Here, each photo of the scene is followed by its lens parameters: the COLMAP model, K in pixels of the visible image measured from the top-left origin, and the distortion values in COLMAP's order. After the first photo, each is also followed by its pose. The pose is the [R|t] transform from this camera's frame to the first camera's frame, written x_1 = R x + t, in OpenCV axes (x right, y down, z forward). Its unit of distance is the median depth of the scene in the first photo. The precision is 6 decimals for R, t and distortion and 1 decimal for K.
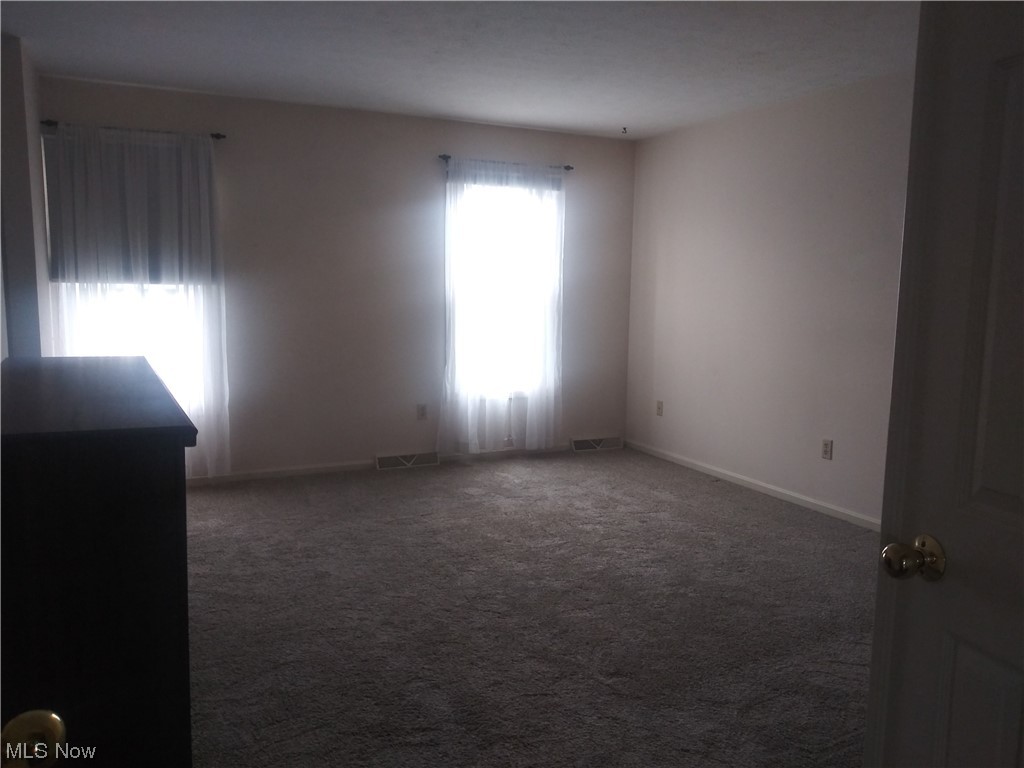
lens RADIAL K [[775.9, 0, 512.3], [0, 775.9, 384.9], [0, 0, 1]] dist [0.008745, -0.019041]
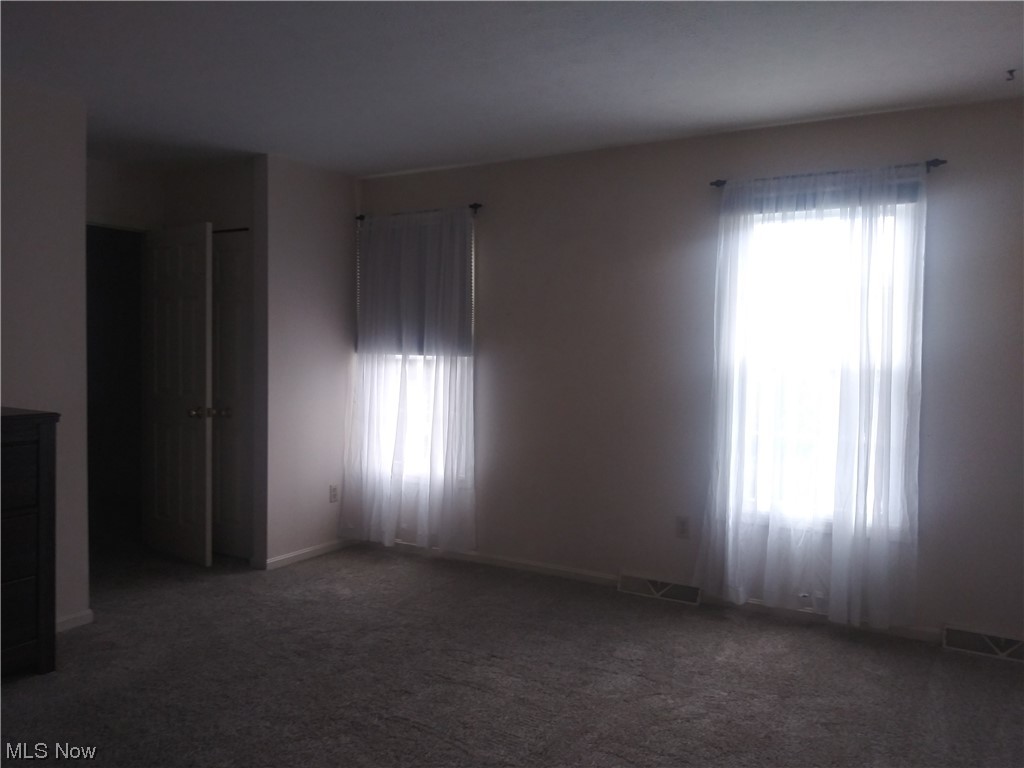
lens RADIAL K [[775.9, 0, 511.8], [0, 775.9, 383.7], [0, 0, 1]] dist [0.008745, -0.019041]
pose [[0.572908, 0.024060, -0.819267, 0.394472], [-0.114200, 0.992162, -0.050721, -0.045026], [0.811625, 0.122619, 0.571165, 0.432782]]
